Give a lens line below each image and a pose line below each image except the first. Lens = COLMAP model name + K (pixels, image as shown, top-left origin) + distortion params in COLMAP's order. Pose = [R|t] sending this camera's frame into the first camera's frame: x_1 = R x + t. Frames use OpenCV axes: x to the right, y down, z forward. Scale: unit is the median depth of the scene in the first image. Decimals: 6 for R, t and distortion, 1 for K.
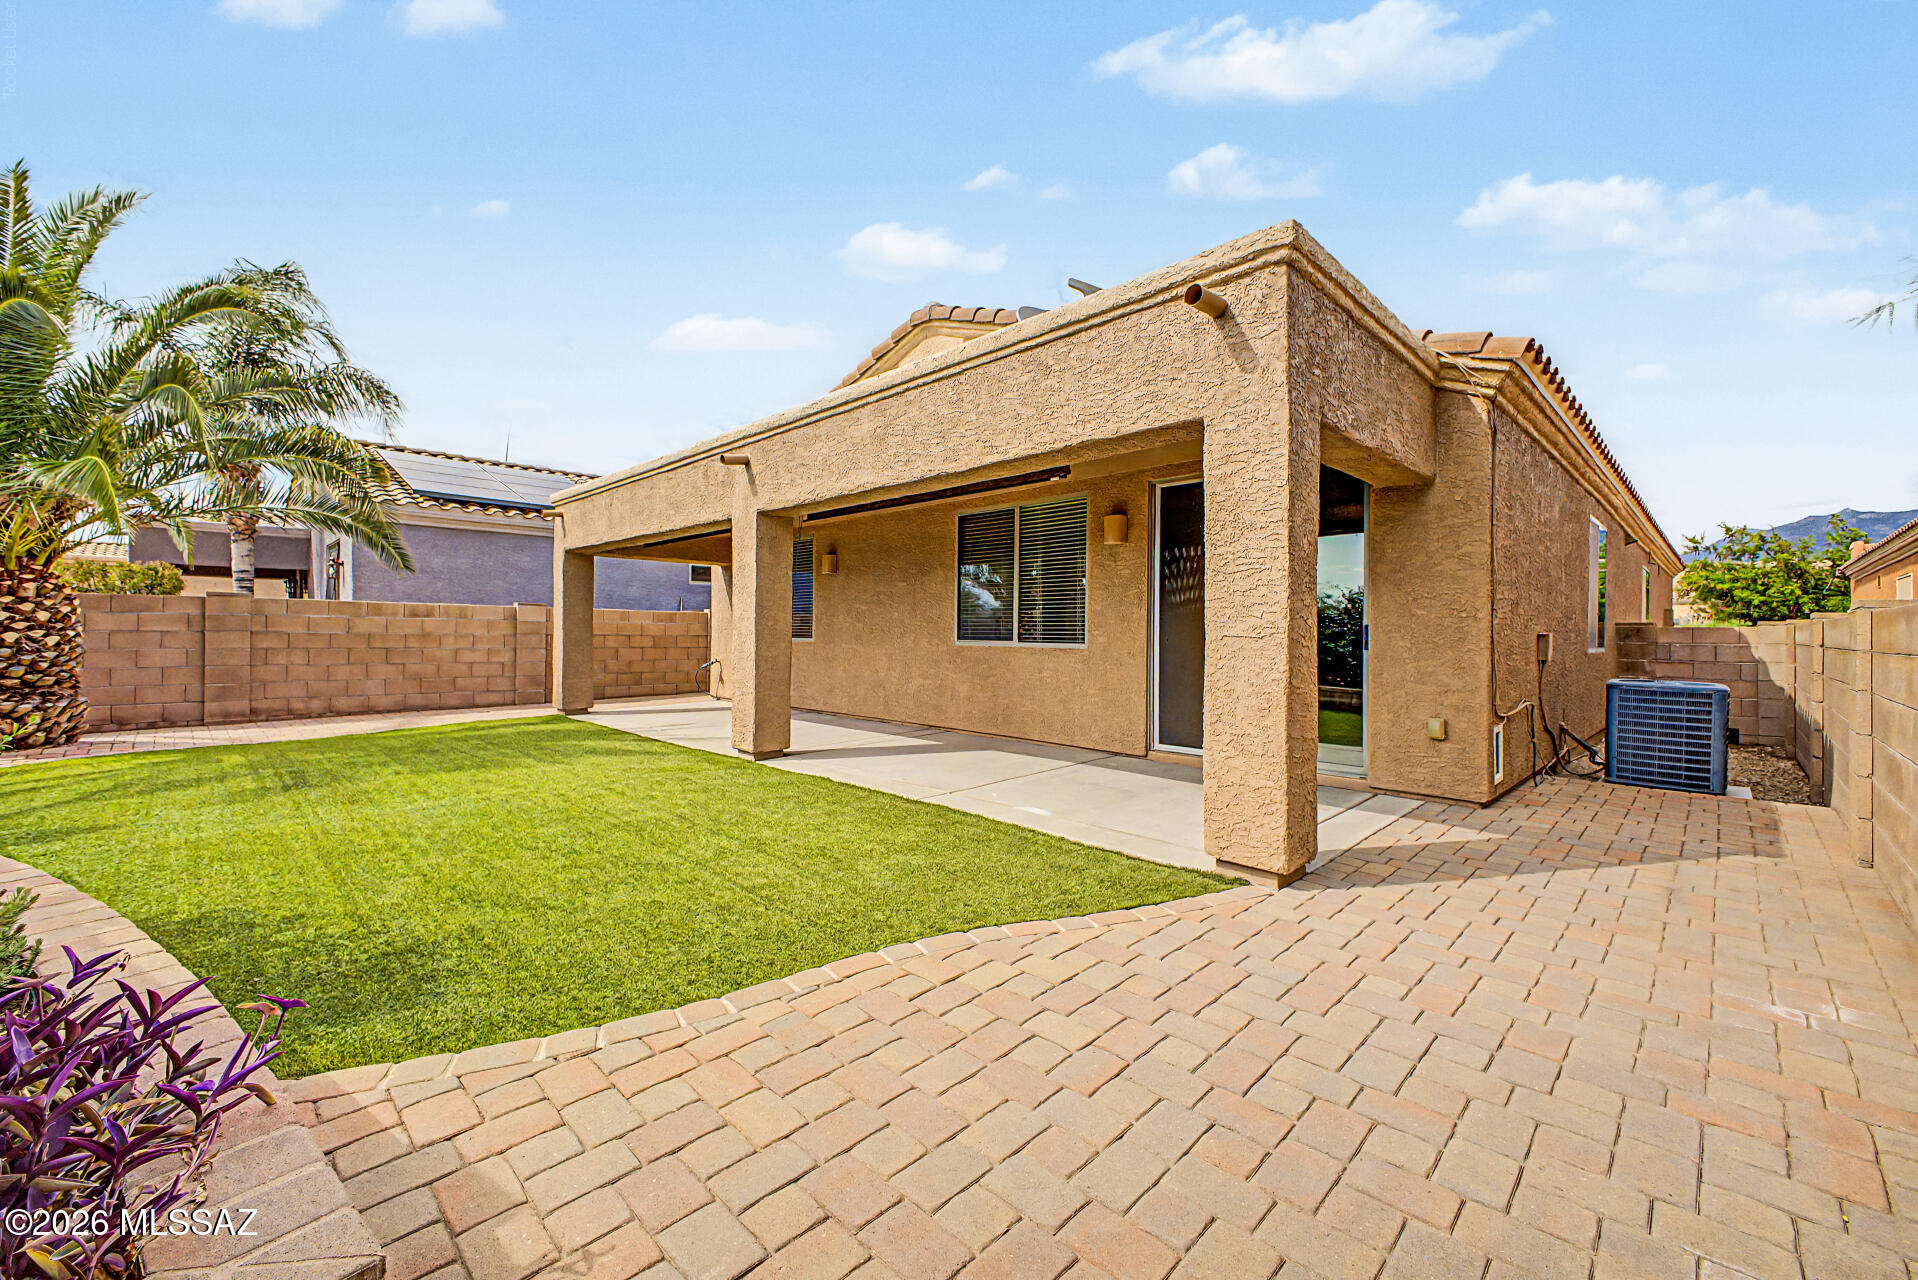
lens RADIAL K [[767.0, 0, 959.1], [0, 767.0, 636.6], [0, 0, 1]] dist [0.020479, -0.000529]
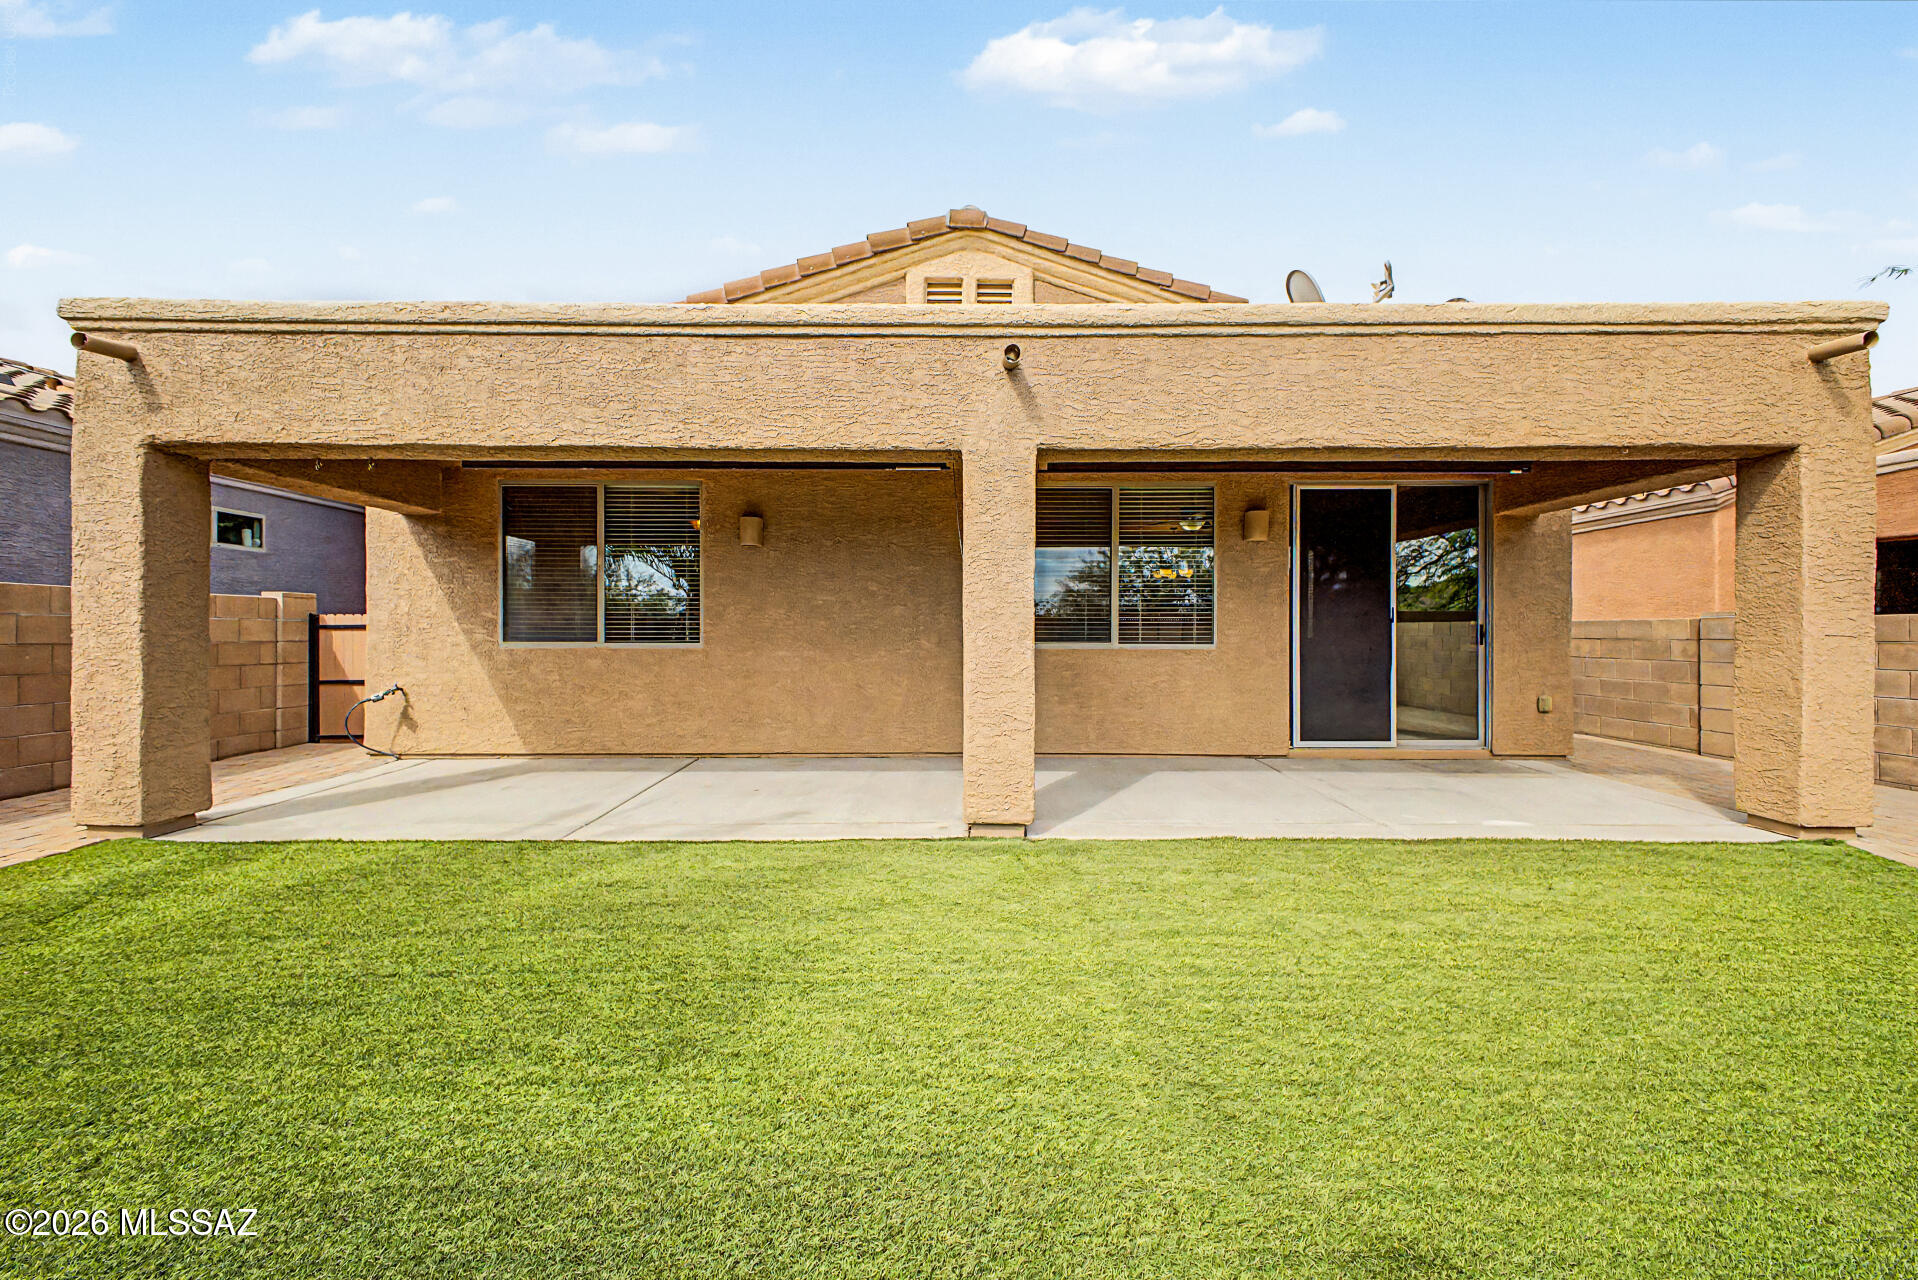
lens RADIAL K [[644.3, 0, 956.5], [0, 644.3, 632.0], [0, 0, 1]] dist [-0.000219, -0.000060]
pose [[0.707826, -0.003213, 0.706380, -0.543799], [0.005404, 0.999985, -0.000867, -0.006220], [-0.706366, 0.004431, 0.707833, 0.529348]]
